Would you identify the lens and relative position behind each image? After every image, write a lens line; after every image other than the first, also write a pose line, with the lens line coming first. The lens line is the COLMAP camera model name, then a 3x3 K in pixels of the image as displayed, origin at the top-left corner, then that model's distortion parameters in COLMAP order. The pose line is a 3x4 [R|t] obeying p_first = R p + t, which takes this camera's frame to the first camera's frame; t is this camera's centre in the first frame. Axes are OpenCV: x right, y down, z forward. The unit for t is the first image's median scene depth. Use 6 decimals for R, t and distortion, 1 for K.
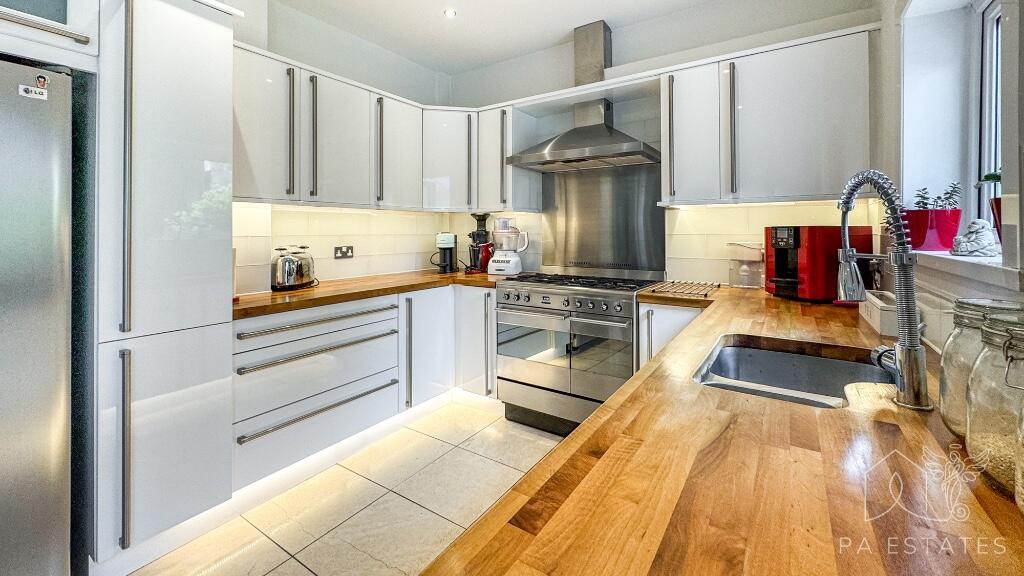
lens RADIAL K [[415.5, 0, 510.0], [0, 415.5, 227.8], [0, 0, 1]] dist [-0.001259, -0.000015]
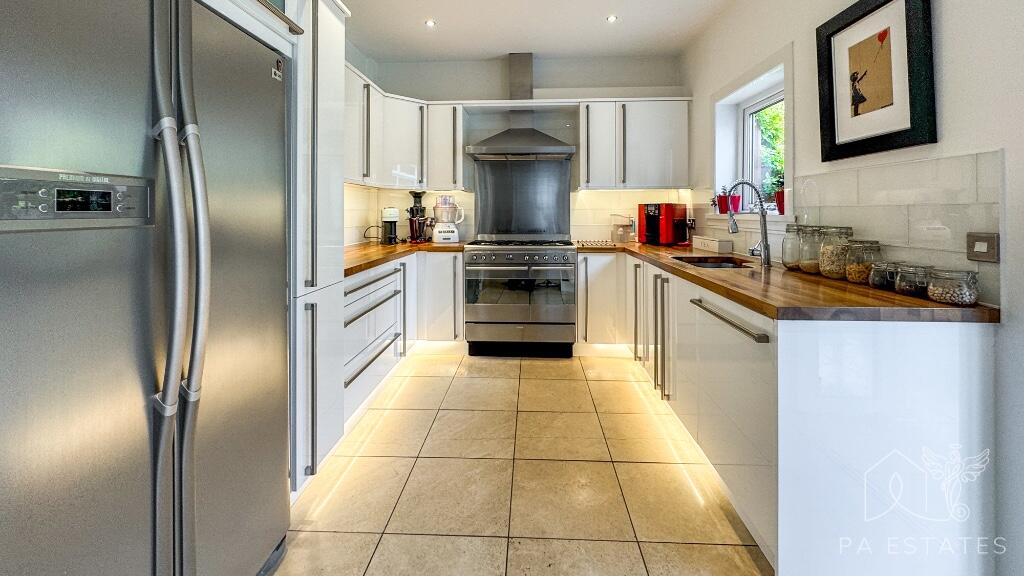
lens RADIAL K [[413.4, 0, 513.5], [0, 413.4, 207.0], [0, 0, 1]] dist [-0.000557, -0.000032]
pose [[0.855064, 0.006744, 0.518478, -0.542604], [-0.004678, 0.999975, -0.005292, 0.016858], [-0.518501, 0.002100, 0.855075, -0.138274]]
